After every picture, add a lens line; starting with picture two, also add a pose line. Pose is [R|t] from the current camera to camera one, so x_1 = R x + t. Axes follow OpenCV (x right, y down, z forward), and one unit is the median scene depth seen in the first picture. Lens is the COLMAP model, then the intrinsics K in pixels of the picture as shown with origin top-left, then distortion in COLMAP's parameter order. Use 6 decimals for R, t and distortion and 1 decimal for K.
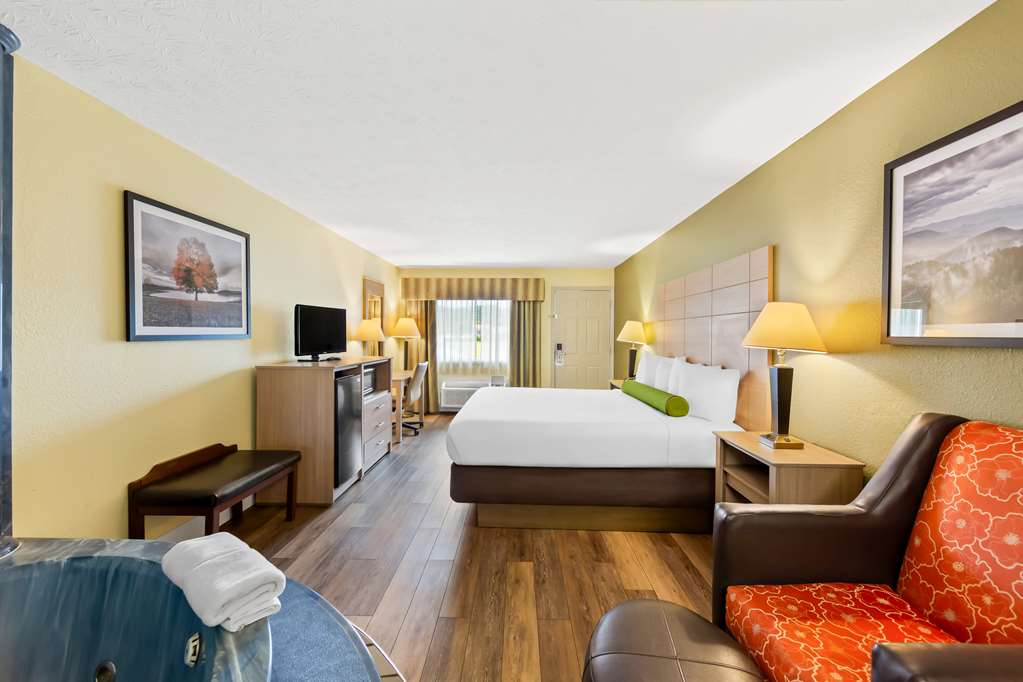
lens RADIAL K [[400.6, 0, 509.2], [0, 400.6, 332.7], [0, 0, 1]] dist [0.000489, 0.000085]
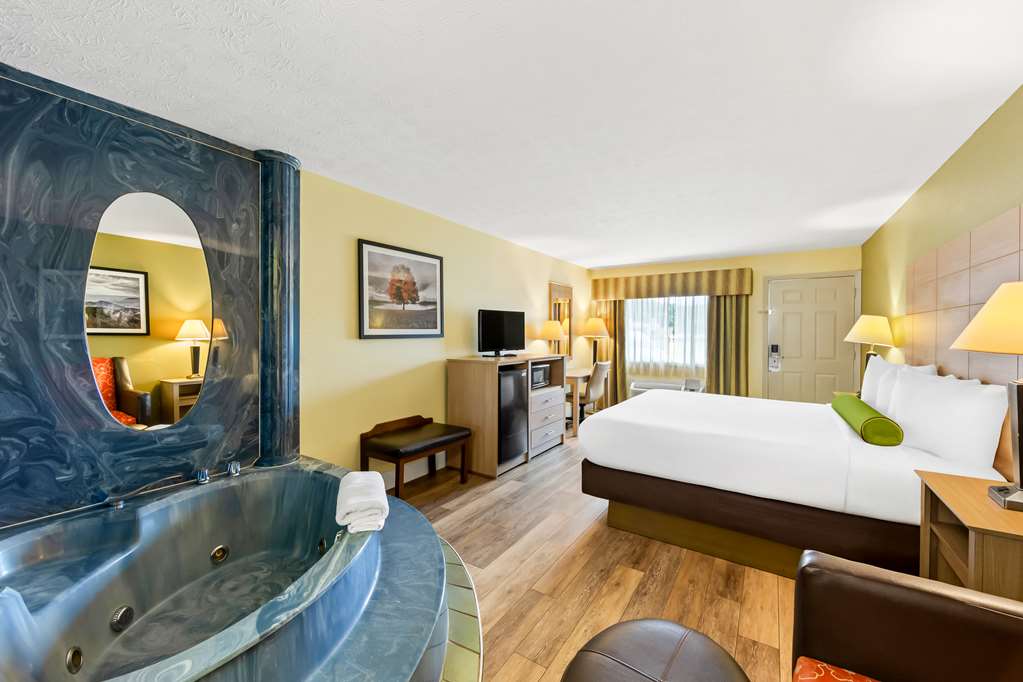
lens RADIAL K [[400.6, 0, 509.2], [0, 400.6, 332.7], [0, 0, 1]] dist [0.000489, 0.000085]
pose [[0.847241, -0.003673, -0.531196, 0.219939], [0.003907, 0.999992, -0.000684, 0.000955], [0.531194, -0.001496, 0.847249, 0.017203]]
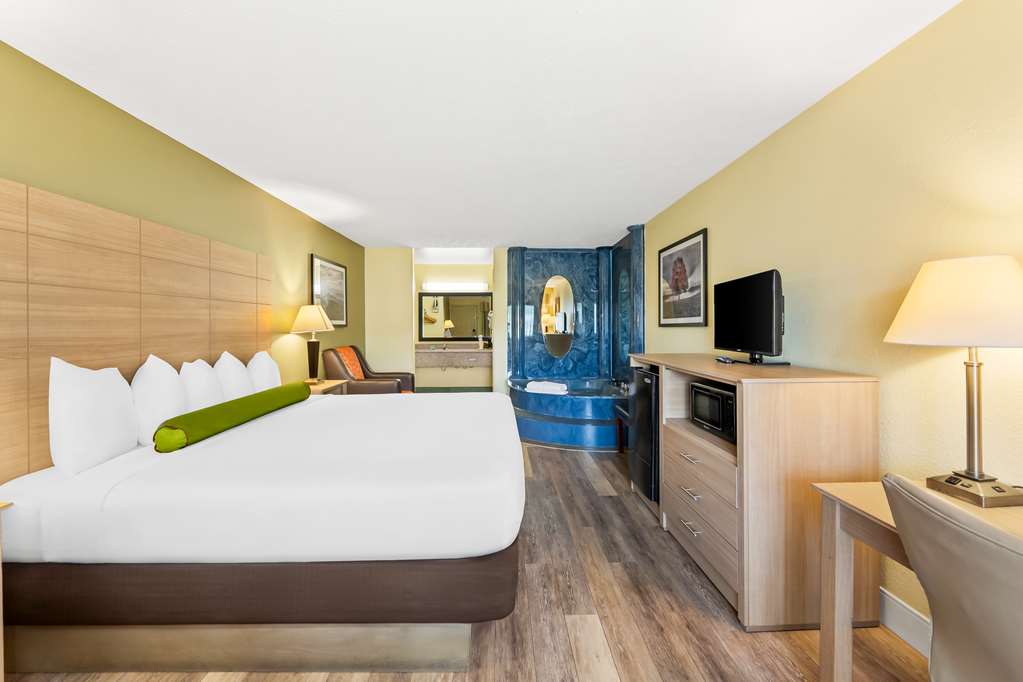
lens RADIAL K [[400.6, 0, 509.2], [0, 400.6, 332.7], [0, 0, 1]] dist [0.000489, 0.000085]
pose [[-0.998200, 0.003893, -0.059853, -0.070107], [0.003249, 0.999936, 0.010848, 0.017280], [0.059891, 0.010634, -0.998148, 2.011711]]
